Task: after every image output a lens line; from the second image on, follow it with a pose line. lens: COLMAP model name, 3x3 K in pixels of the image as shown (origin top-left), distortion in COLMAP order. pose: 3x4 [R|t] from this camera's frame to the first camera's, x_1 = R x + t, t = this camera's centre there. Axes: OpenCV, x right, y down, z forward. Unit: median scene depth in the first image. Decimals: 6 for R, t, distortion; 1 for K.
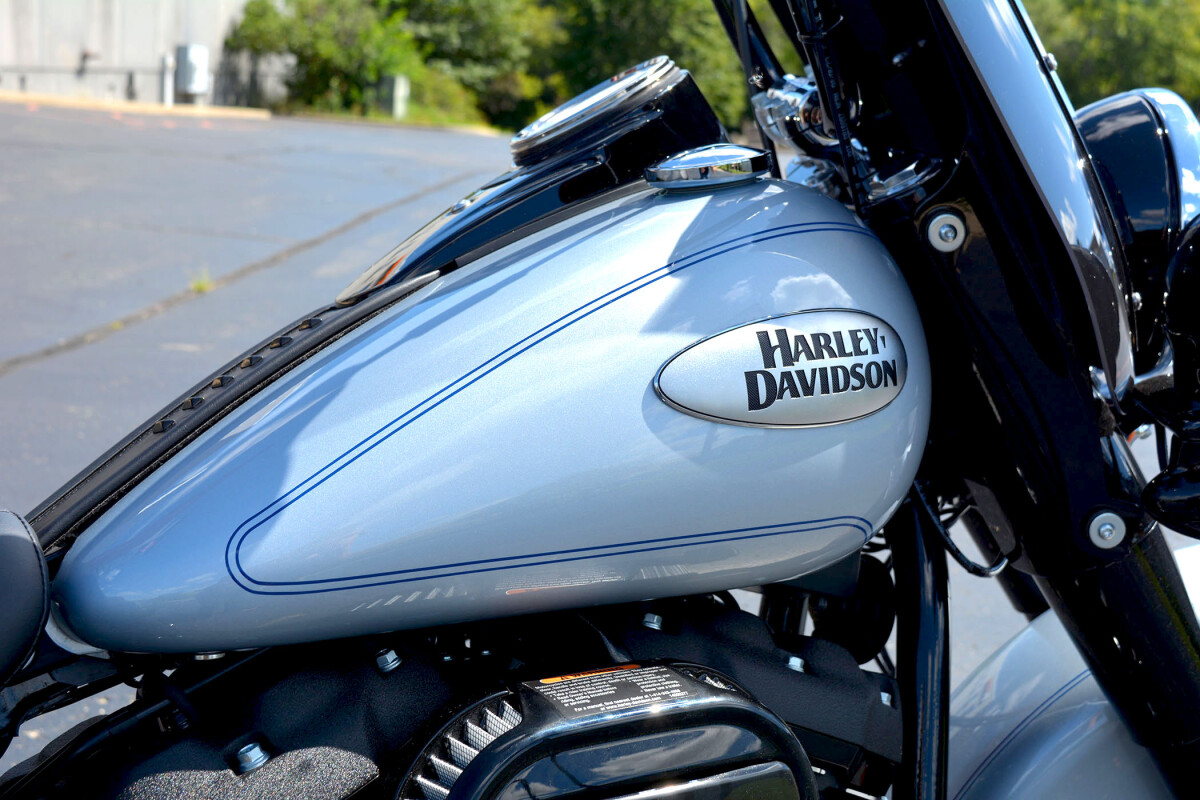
lens RADIAL K [[1609.6, 0, 600.0], [0, 1609.6, 400.0], [0, 0, 1]] dist [-0.040616, -0.004625]
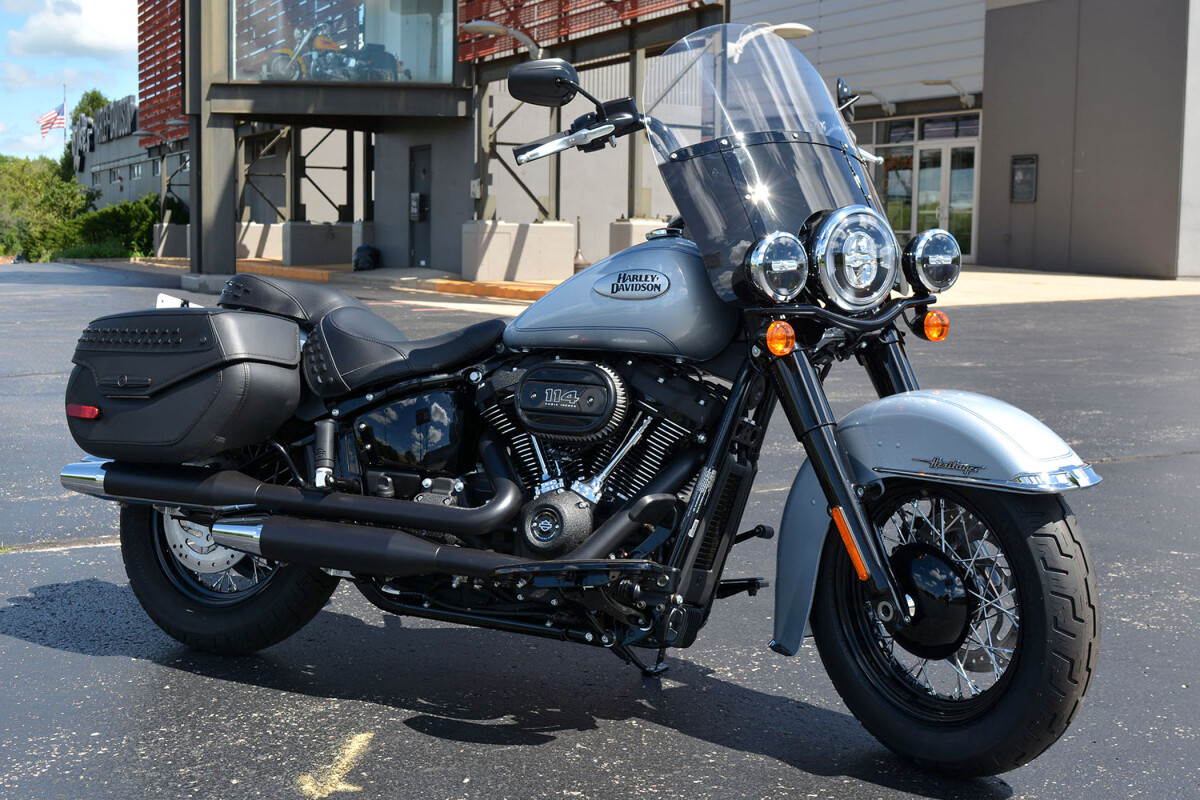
lens RADIAL K [[1347.4, 0, 600.0], [0, 1347.4, 400.0], [0, 0, 1]] dist [-0.013831, -0.024182]
pose [[0.538092, 0.048427, -0.841494, 2.353081], [-0.150866, 0.987760, -0.039627, 0.326645], [0.829274, 0.148276, 0.538812, -0.589000]]
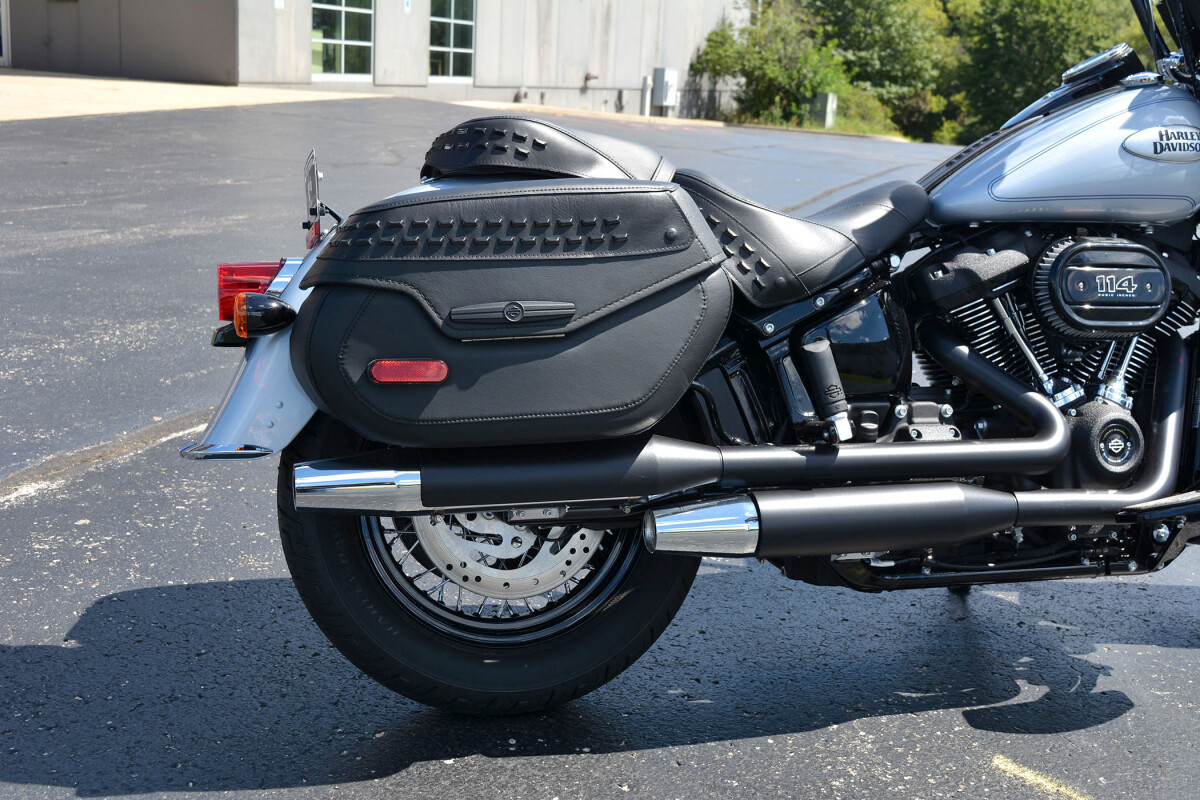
lens RADIAL K [[1357.4, 0, 600.0], [0, 1357.4, 400.0], [0, 0, 1]] dist [-0.074523, 0.042668]
pose [[0.961006, 0.052101, -0.271575, -0.176397], [-0.045901, 0.998521, 0.029135, 0.385797], [0.272691, -0.015533, 0.961976, -1.514635]]
